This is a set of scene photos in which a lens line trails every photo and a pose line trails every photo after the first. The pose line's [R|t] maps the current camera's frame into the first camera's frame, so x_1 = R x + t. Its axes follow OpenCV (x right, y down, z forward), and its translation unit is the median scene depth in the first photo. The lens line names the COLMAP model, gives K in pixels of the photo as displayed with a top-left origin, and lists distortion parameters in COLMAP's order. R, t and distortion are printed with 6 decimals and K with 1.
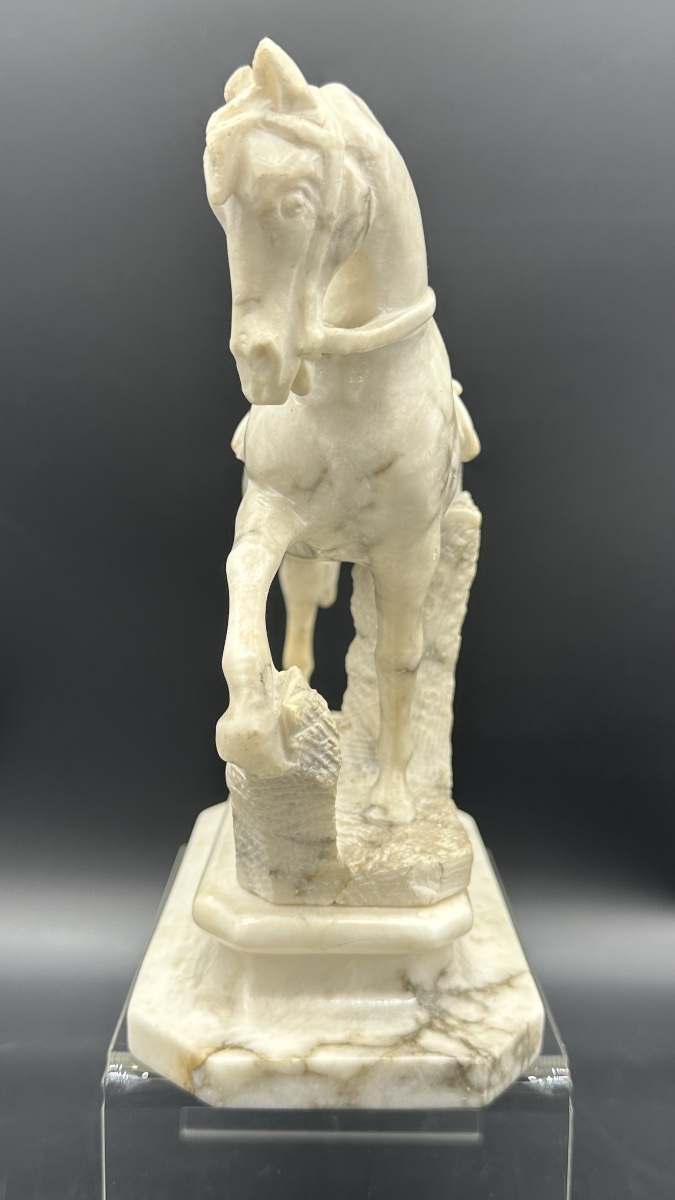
lens RADIAL K [[1339.4, 0, 334.7], [0, 1339.4, 597.5], [0, 0, 1]] dist [0.031789, 0.000000]
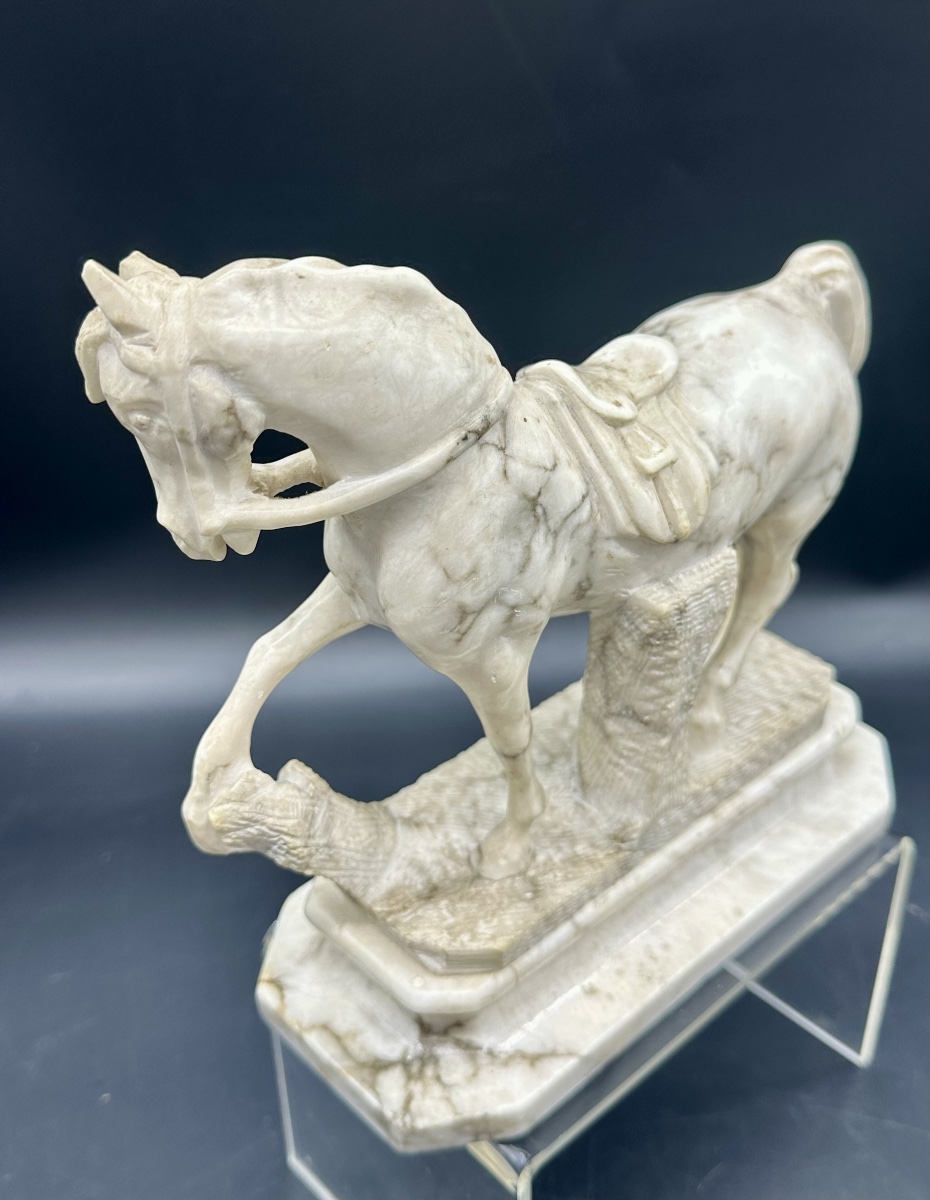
lens RADIAL K [[1394.2, 0, 461.9], [0, 1394.2, 600.4], [0, 0, 1]] dist [0.050237, 0.000000]
pose [[0.665006, 0.379463, -0.643253, 0.698684], [-0.051391, 0.882511, 0.467475, -0.560741], [0.745068, -0.277817, 0.606376, 0.439020]]
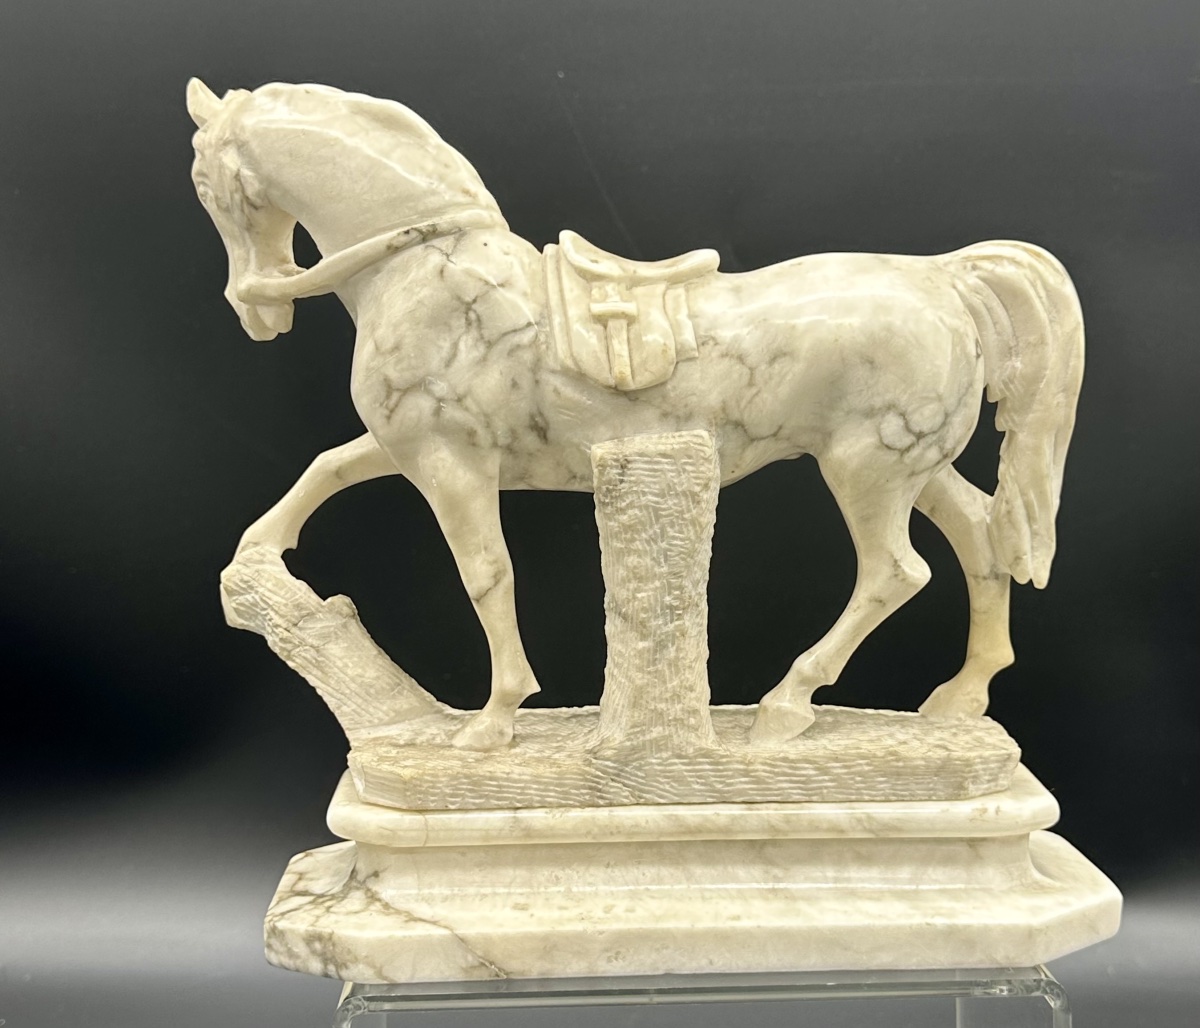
lens RADIAL K [[1952.1, 0, 603.5], [0, 1952.1, 516.3], [0, 0, 1]] dist [0.028849, 0.000000]
pose [[0.035517, 0.096083, -0.994739, 1.651049], [-0.097680, 0.990935, 0.092228, -0.163484], [0.994584, 0.093890, 0.044580, 1.129279]]
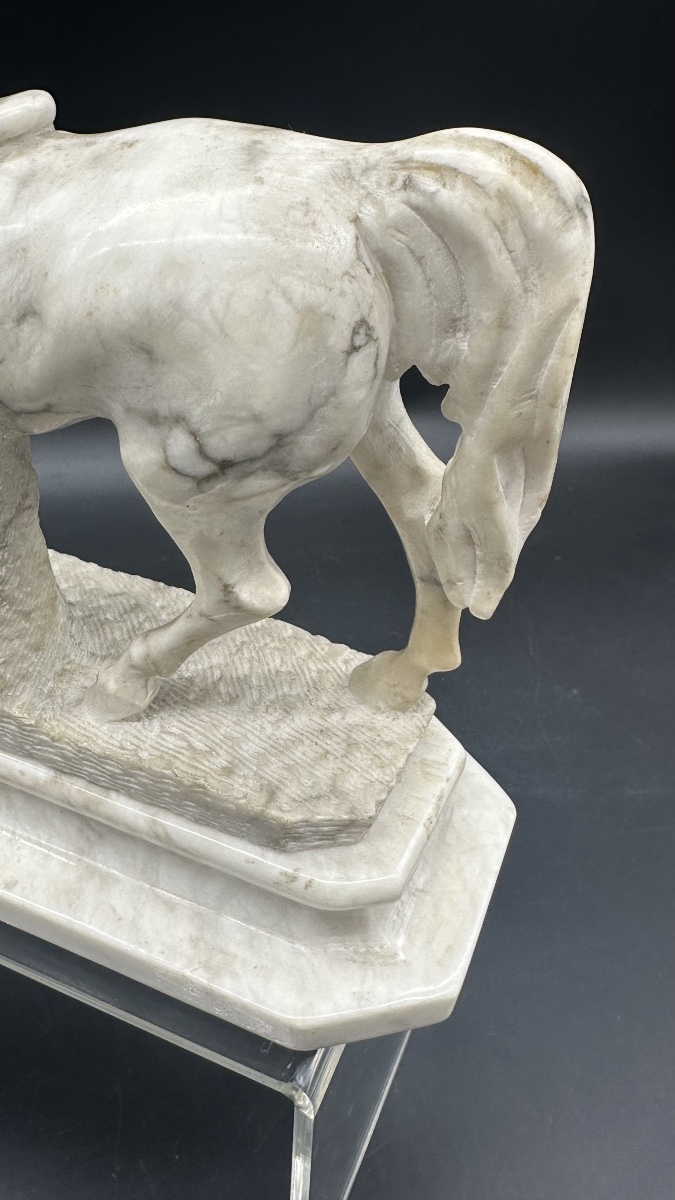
lens RADIAL K [[1111.9, 0, 304.3], [0, 1111.9, 545.4], [0, 0, 1]] dist [0.006308, 0.000000]
pose [[-0.425528, 0.521196, -0.739784, 0.534497], [-0.114746, 0.779816, 0.615402, -0.447536], [0.897641, 0.346758, -0.272028, 1.664419]]
